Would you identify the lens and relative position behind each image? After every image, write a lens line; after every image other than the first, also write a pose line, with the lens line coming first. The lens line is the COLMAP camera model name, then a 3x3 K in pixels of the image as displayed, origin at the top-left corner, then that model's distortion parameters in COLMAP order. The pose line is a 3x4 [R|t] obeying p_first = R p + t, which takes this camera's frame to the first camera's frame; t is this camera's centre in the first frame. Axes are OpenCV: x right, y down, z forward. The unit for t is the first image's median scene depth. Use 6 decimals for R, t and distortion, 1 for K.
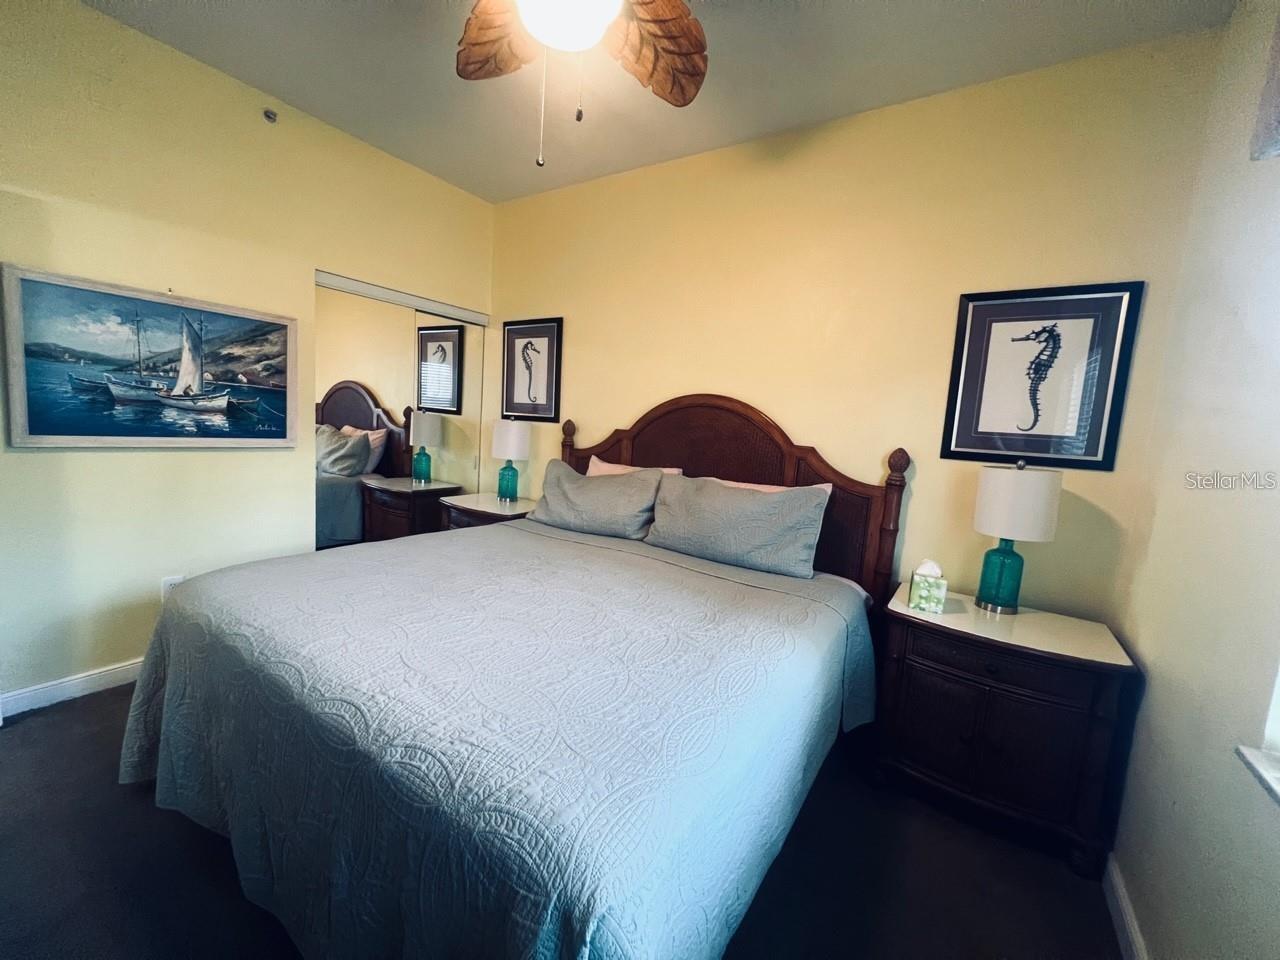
lens RADIAL K [[511.3, 0, 638.0], [0, 511.3, 477.9], [0, 0, 1]] dist [0.000998, -0.000602]
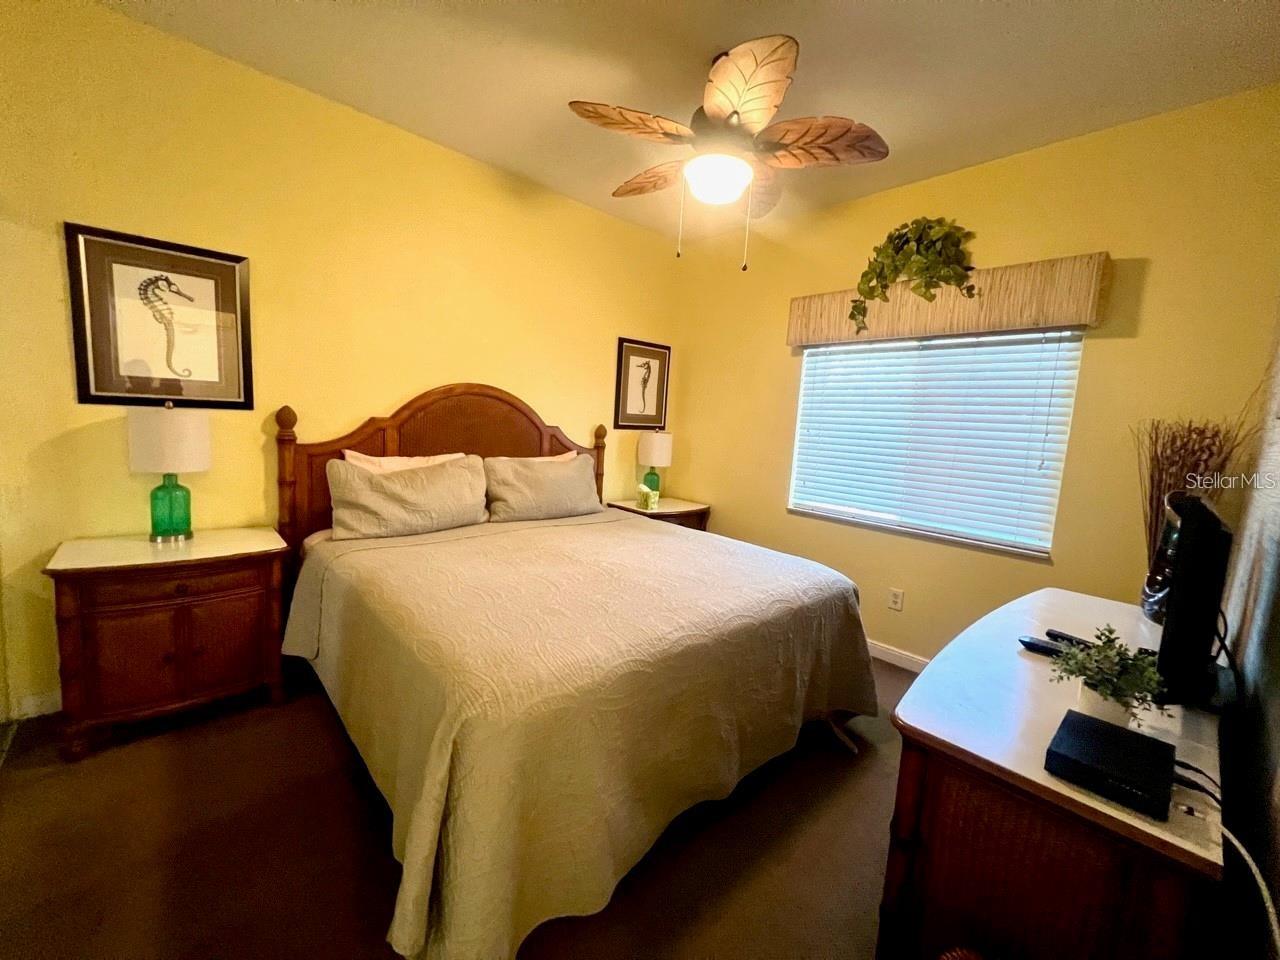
lens RADIAL K [[511.3, 0, 639.0], [0, 511.3, 478.5], [0, 0, 1]] dist [0.000998, -0.000602]
pose [[0.245573, -0.167640, 0.954773, -0.882439], [0.061708, 0.985639, 0.157188, -0.113433], [-0.967412, 0.020316, 0.252391, 0.378734]]
